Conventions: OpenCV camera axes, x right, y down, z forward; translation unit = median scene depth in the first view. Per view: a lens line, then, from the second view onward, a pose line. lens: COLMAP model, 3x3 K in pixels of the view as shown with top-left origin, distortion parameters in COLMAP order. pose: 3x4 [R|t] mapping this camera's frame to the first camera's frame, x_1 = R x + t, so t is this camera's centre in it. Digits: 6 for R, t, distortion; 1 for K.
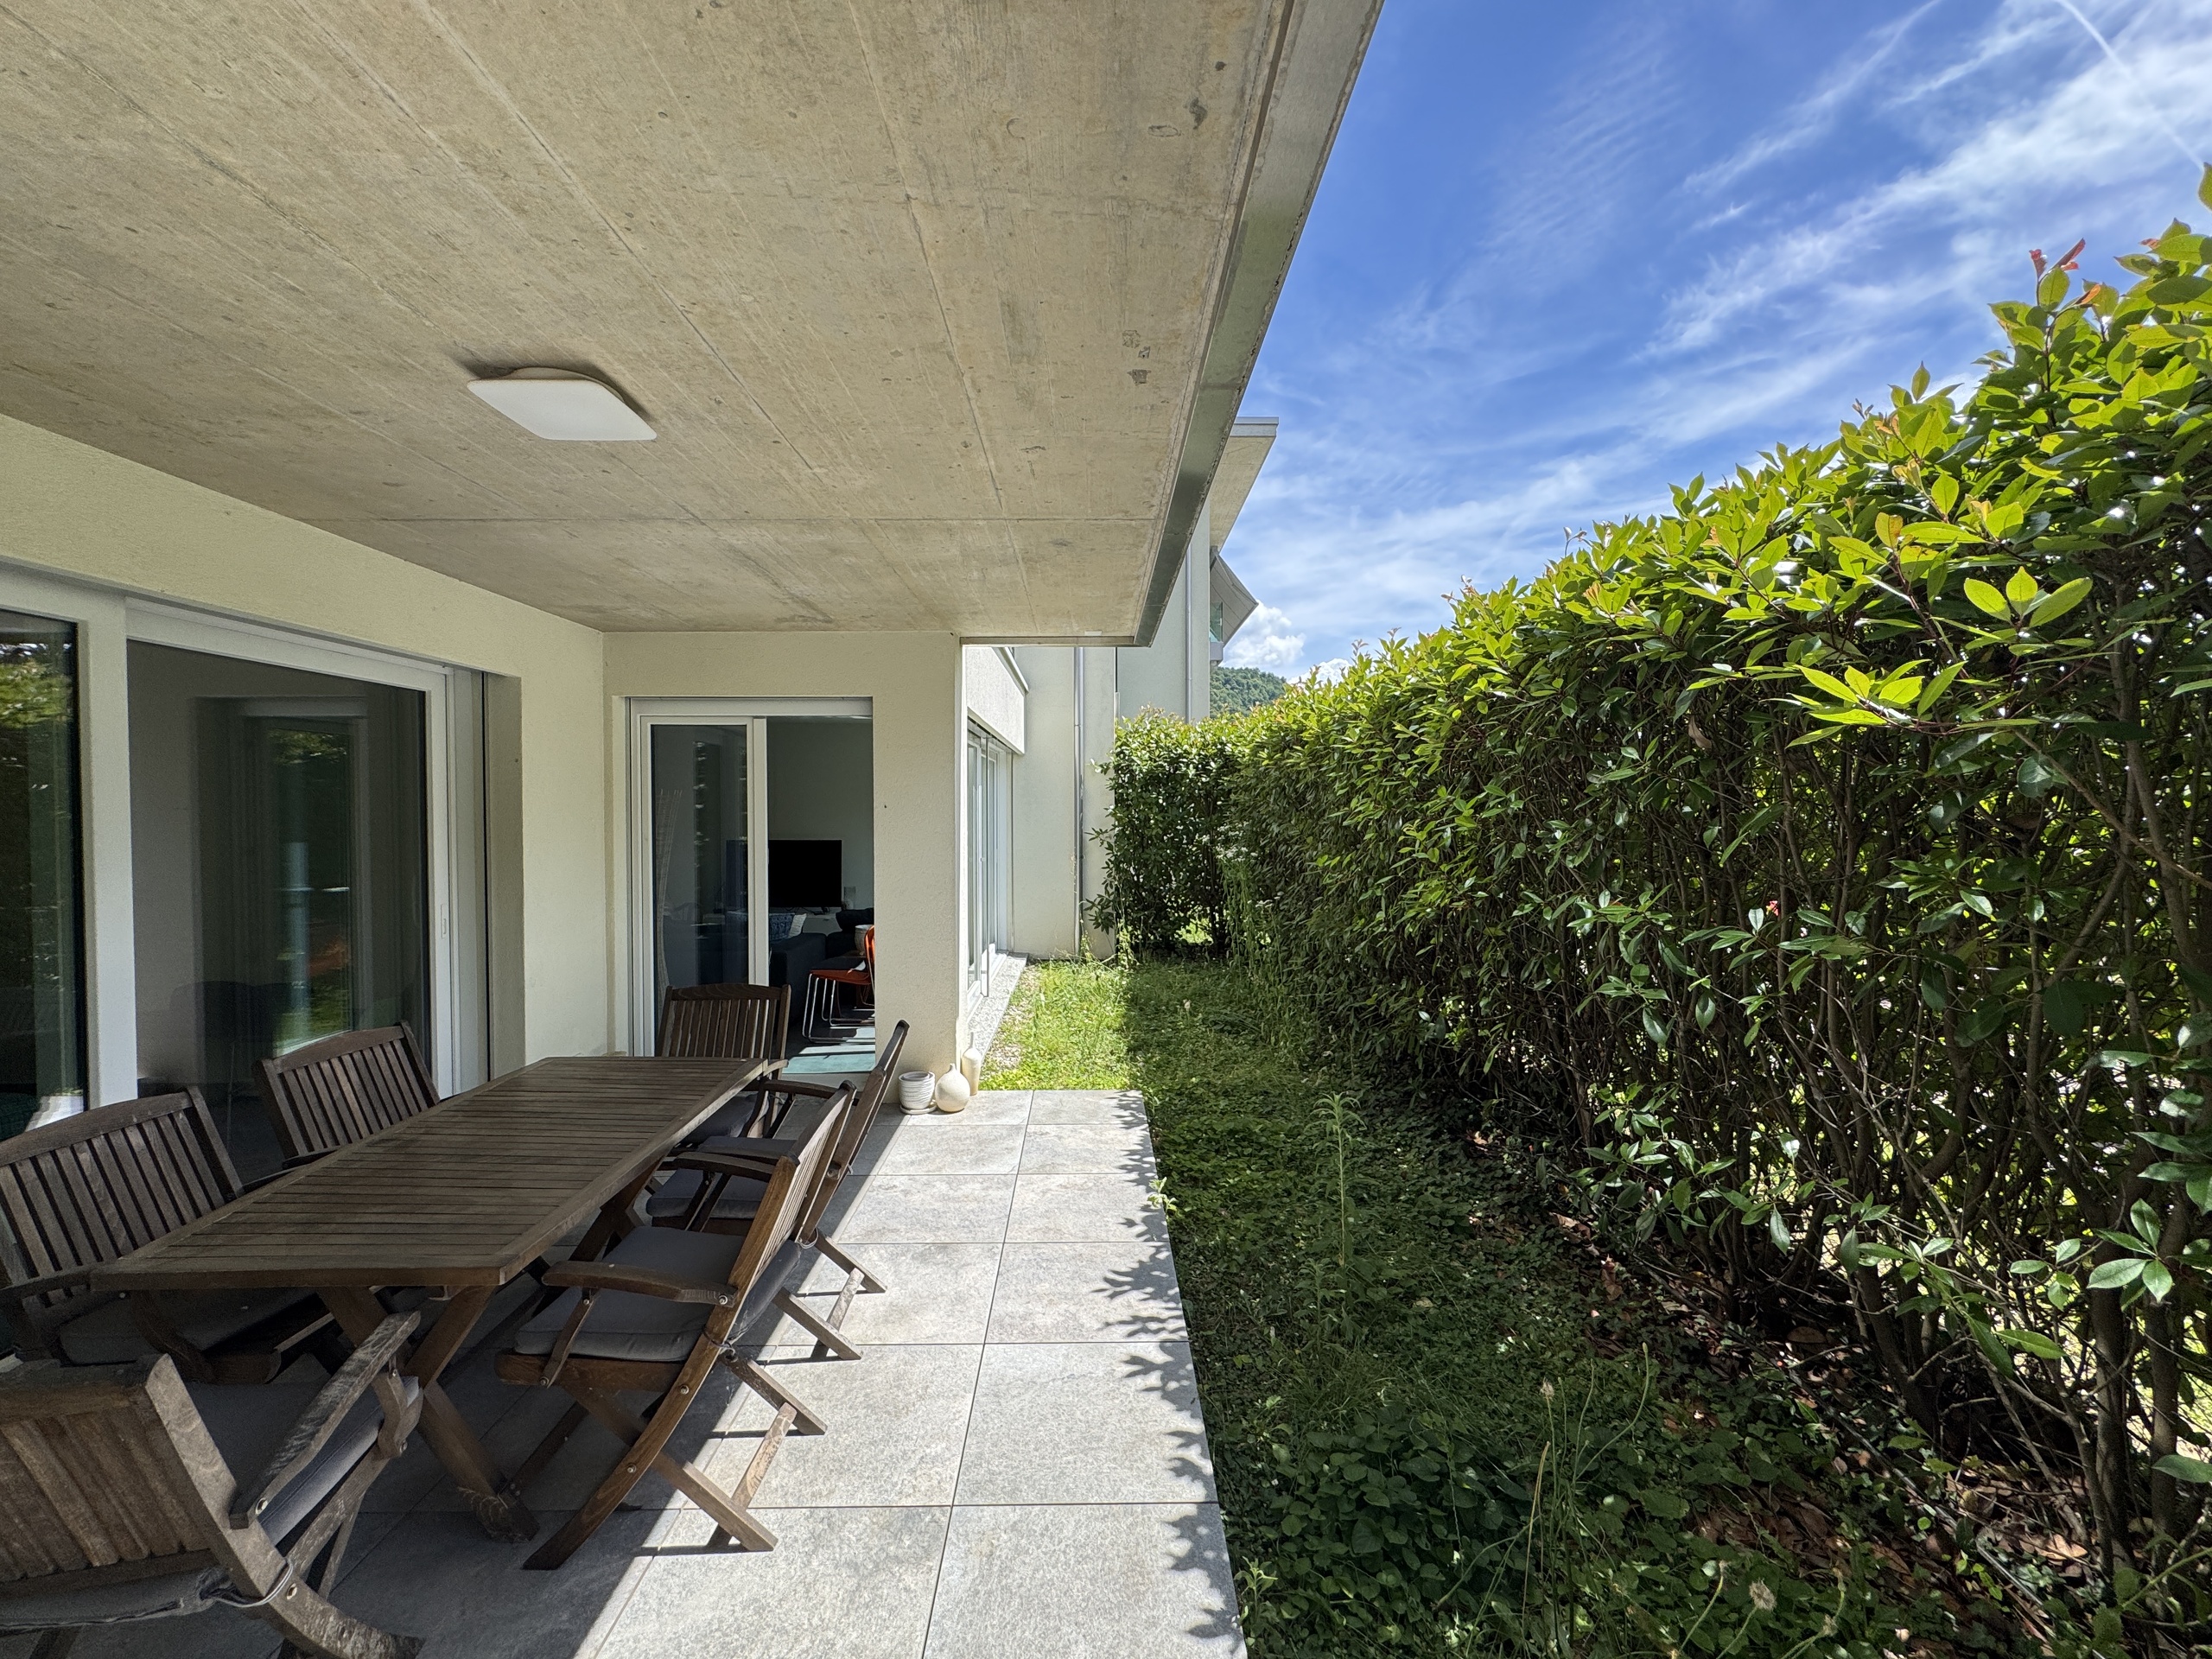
lens RADIAL K [[883.5, 0, 1111.4], [0, 883.5, 825.5], [0, 0, 1]] dist [-0.000466, 0.000224]
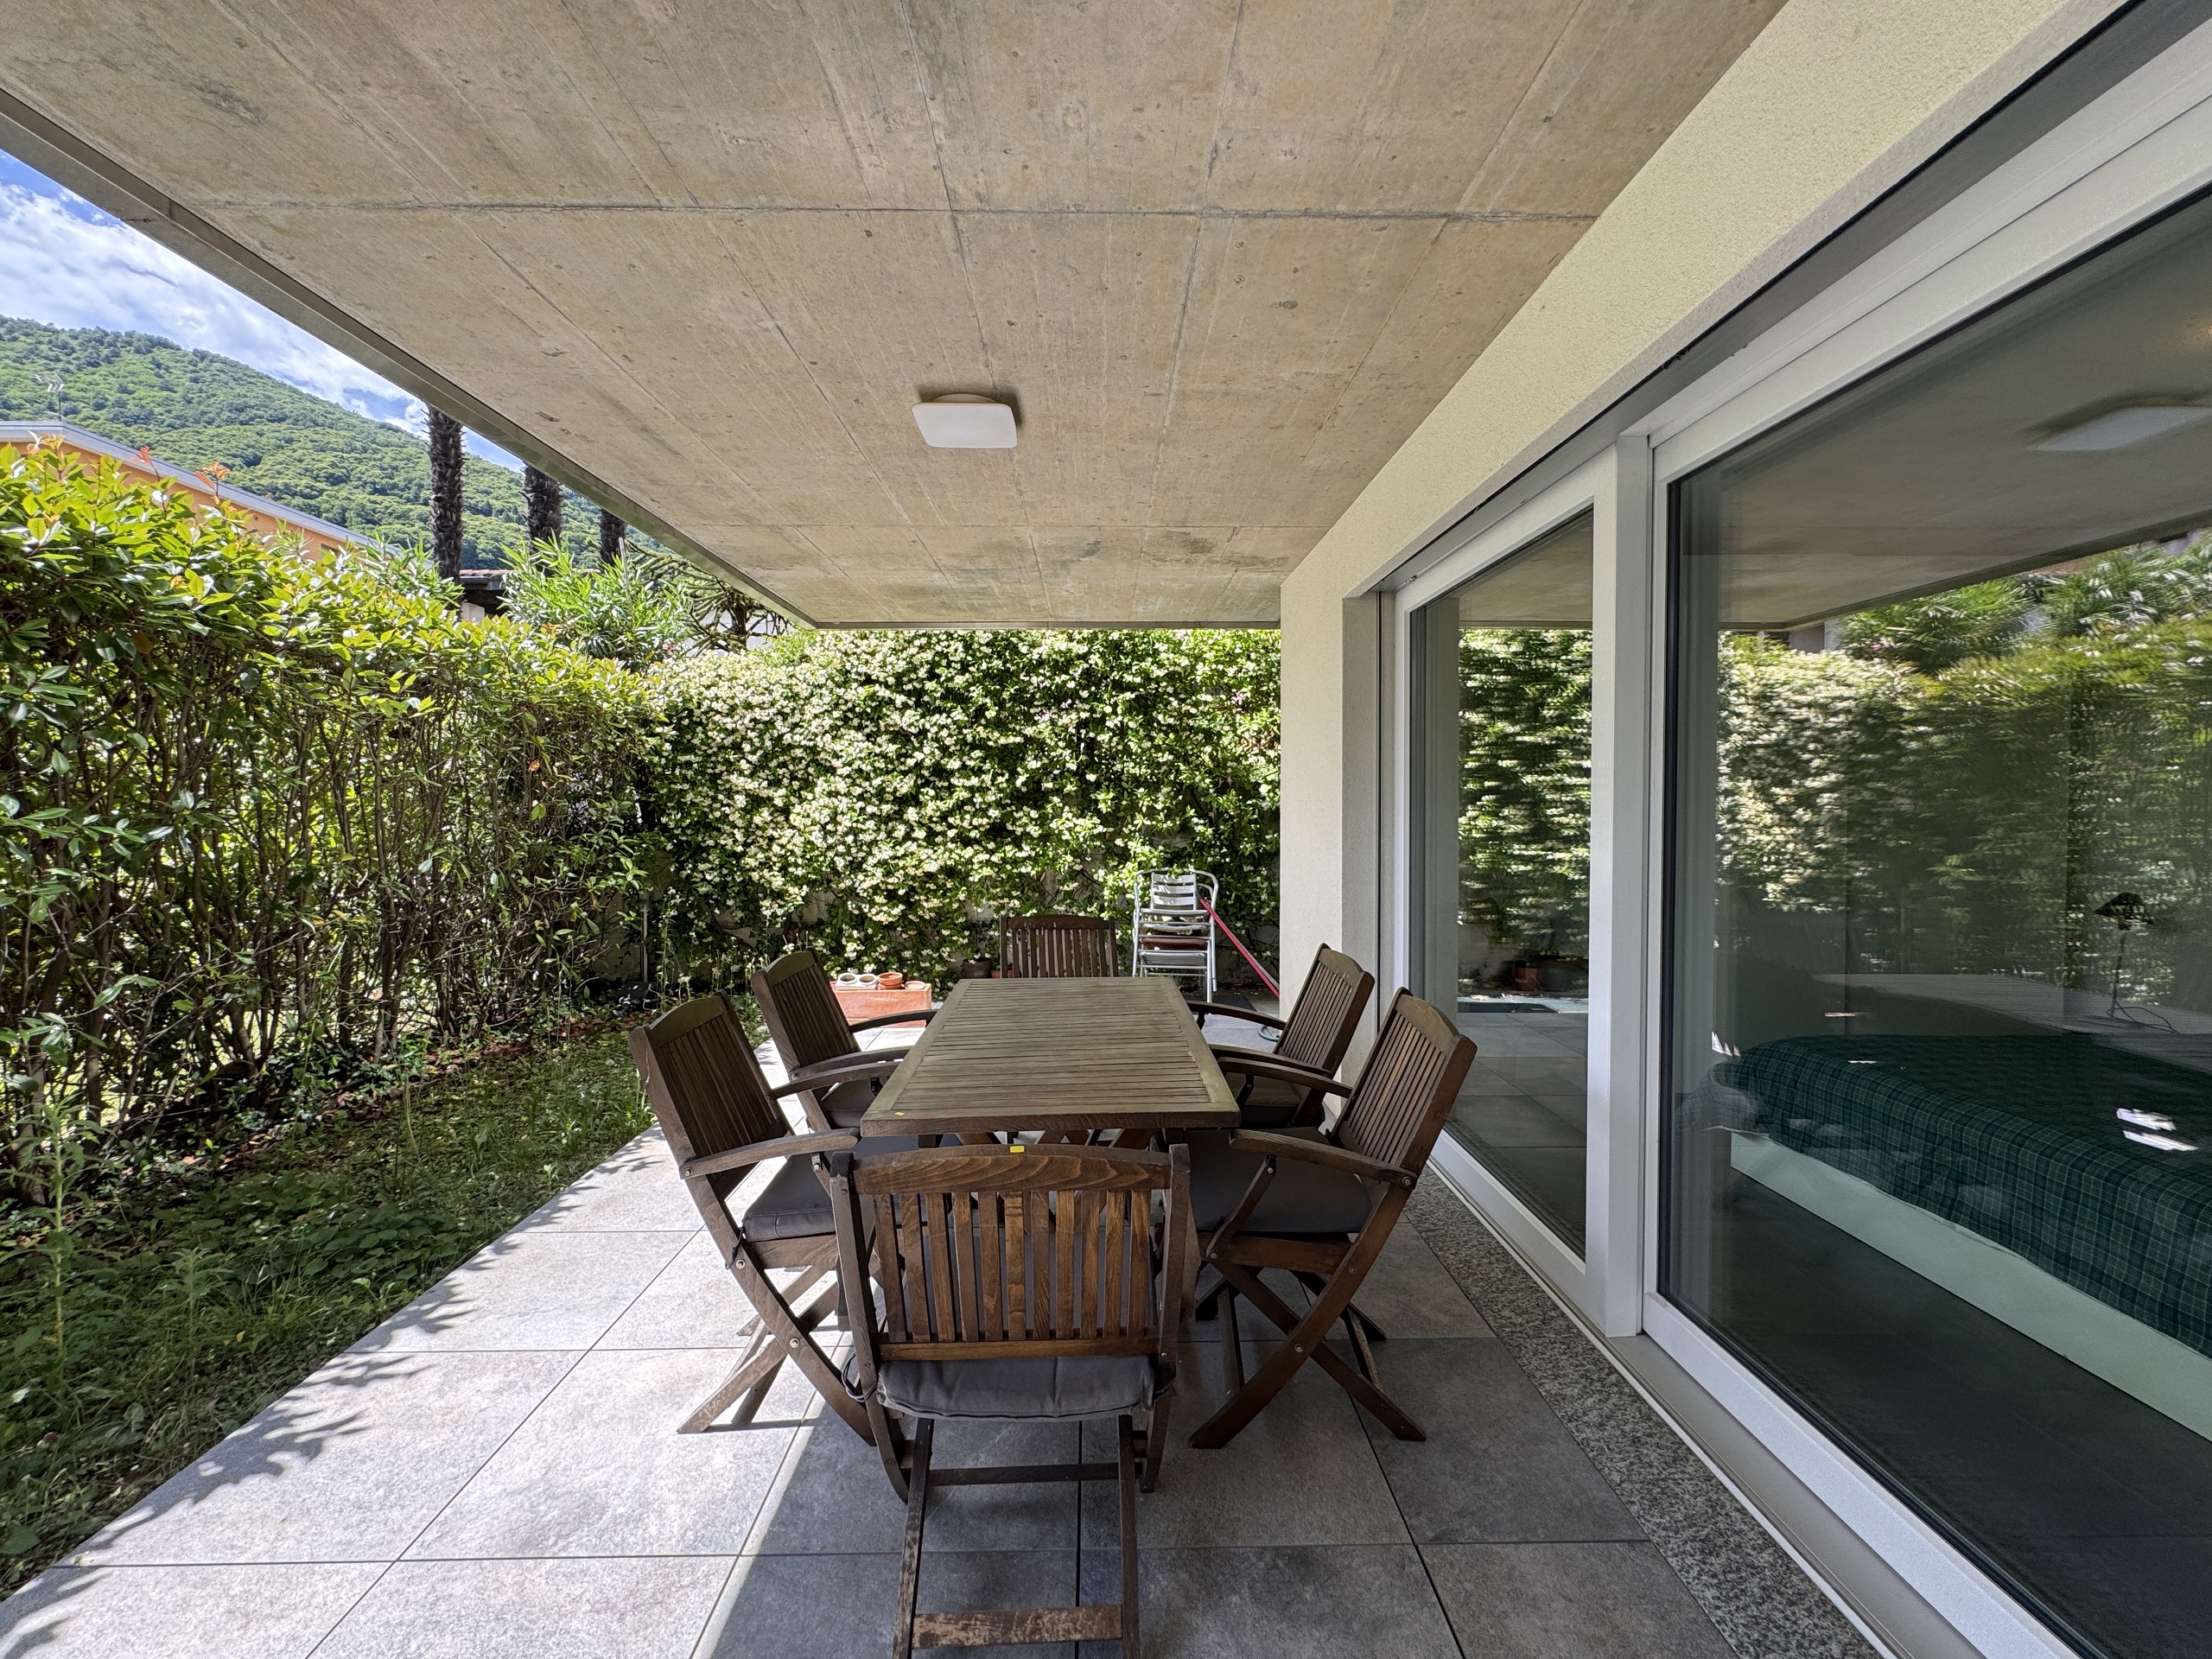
lens RADIAL K [[883.5, 0, 1100.6], [0, 883.5, 826.3], [0, 0, 1]] dist [-0.000466, 0.000224]
pose [[-0.999868, 0.002470, 0.016037, -0.668762], [0.003182, 0.999005, 0.044481, 0.058400], [-0.015911, 0.044526, -0.998882, 1.878049]]
